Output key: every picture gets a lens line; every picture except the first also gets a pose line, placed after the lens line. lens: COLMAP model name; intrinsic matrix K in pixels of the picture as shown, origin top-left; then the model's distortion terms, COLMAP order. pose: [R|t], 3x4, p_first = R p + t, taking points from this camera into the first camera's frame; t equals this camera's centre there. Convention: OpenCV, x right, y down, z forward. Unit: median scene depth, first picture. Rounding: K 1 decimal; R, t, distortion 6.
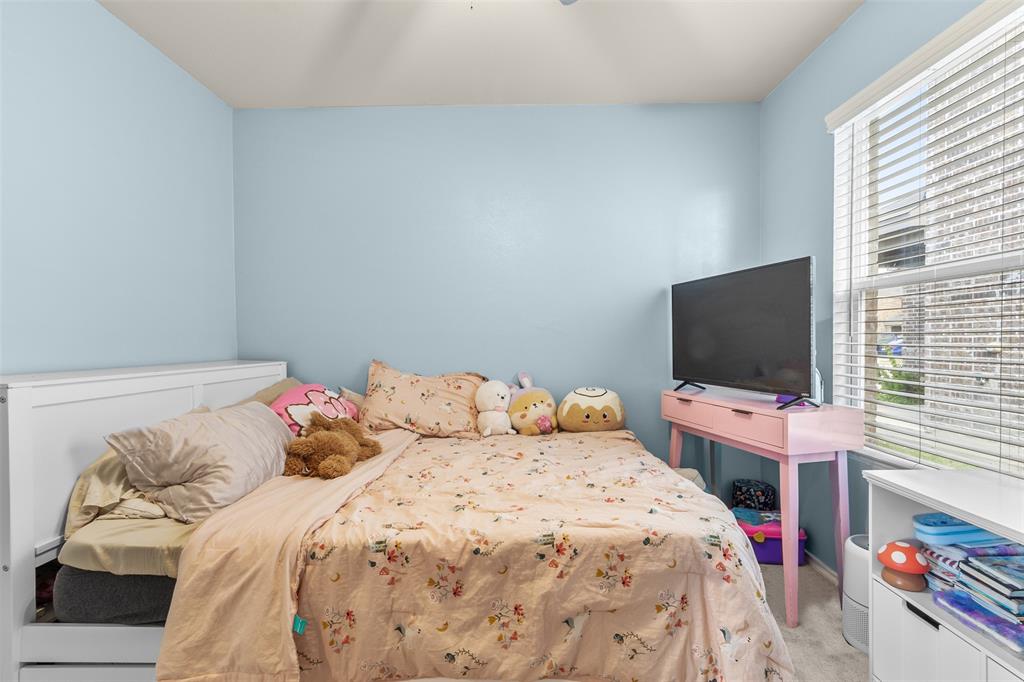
lens RADIAL K [[463.4, 0, 514.5], [0, 463.4, 344.1], [0, 0, 1]] dist [0.004232, 0.000963]
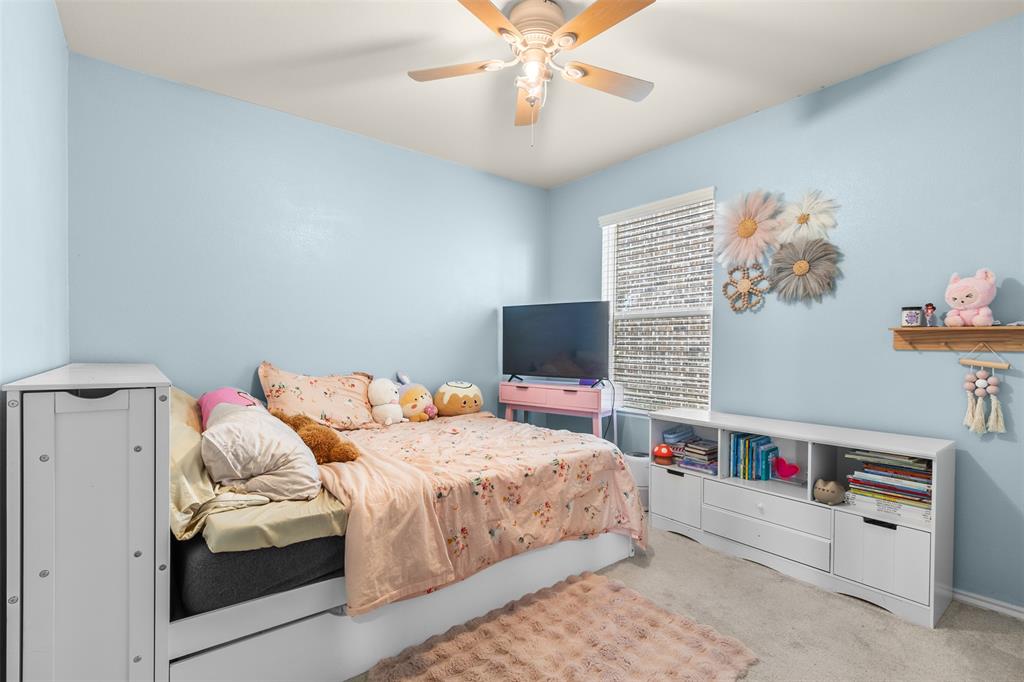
lens RADIAL K [[463.4, 0, 510.0], [0, 463.4, 344.5], [0, 0, 1]] dist [0.004232, 0.000963]
pose [[0.783039, 0.016626, 0.621750, -0.986922], [-0.011854, 0.999860, -0.011808, 0.005720], [-0.621859, 0.001876, 0.783127, -0.210786]]
